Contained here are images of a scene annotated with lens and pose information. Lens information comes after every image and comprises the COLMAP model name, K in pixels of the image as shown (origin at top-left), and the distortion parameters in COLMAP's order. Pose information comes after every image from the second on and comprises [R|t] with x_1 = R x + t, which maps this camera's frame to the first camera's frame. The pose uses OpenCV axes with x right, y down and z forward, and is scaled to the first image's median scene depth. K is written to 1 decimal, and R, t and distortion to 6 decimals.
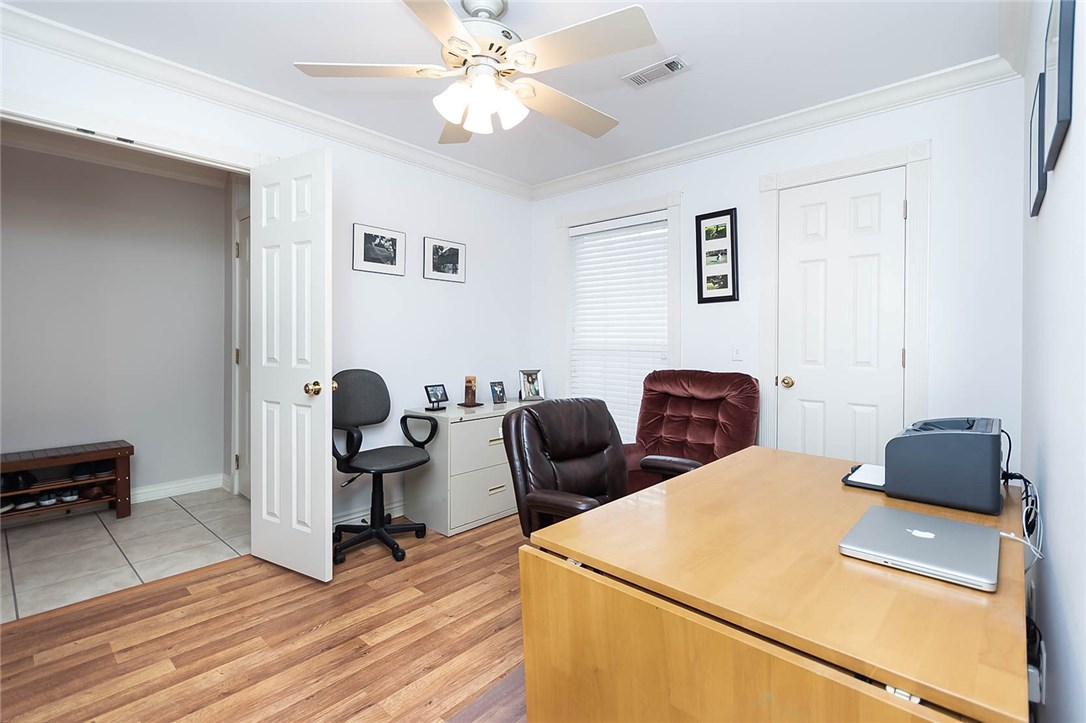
lens RADIAL K [[499.1, 0, 541.9], [0, 499.1, 344.6], [0, 0, 1]] dist [-0.000778, -0.000133]
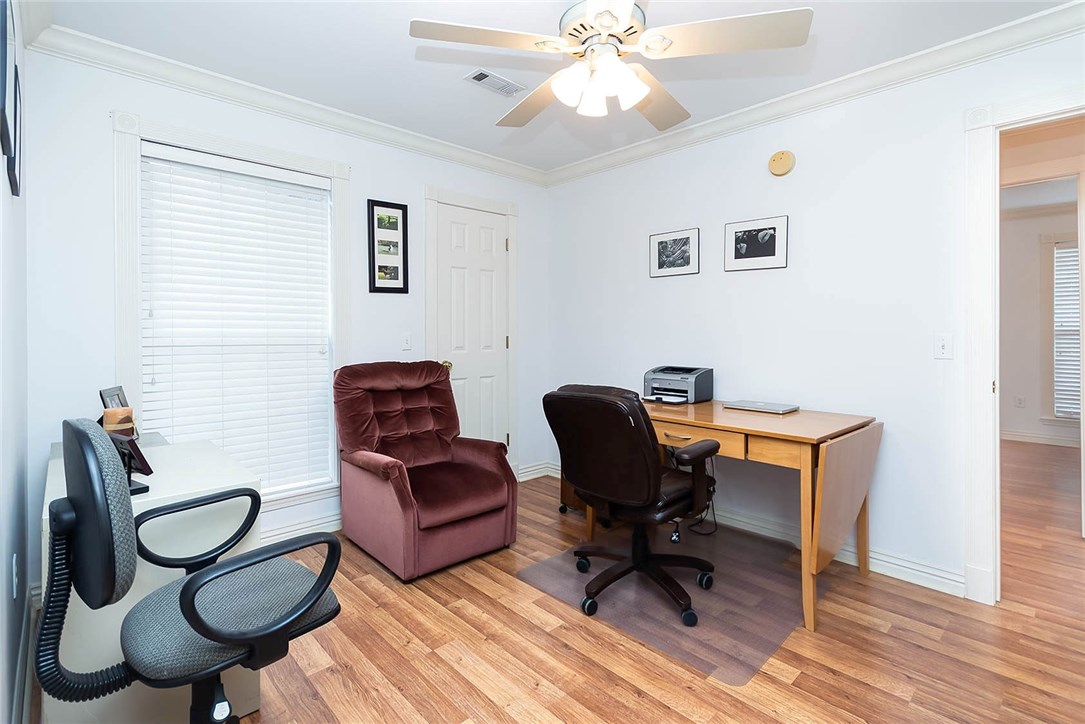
lens RADIAL K [[515.3, 0, 540.5], [0, 515.3, 331.4], [0, 0, 1]] dist [0.001209, 0.000288]
pose [[0.075869, -0.010944, 0.997058, -0.667371], [0.004455, 0.999934, 0.010637, -0.017277], [-0.997108, 0.003635, 0.075913, 0.625226]]
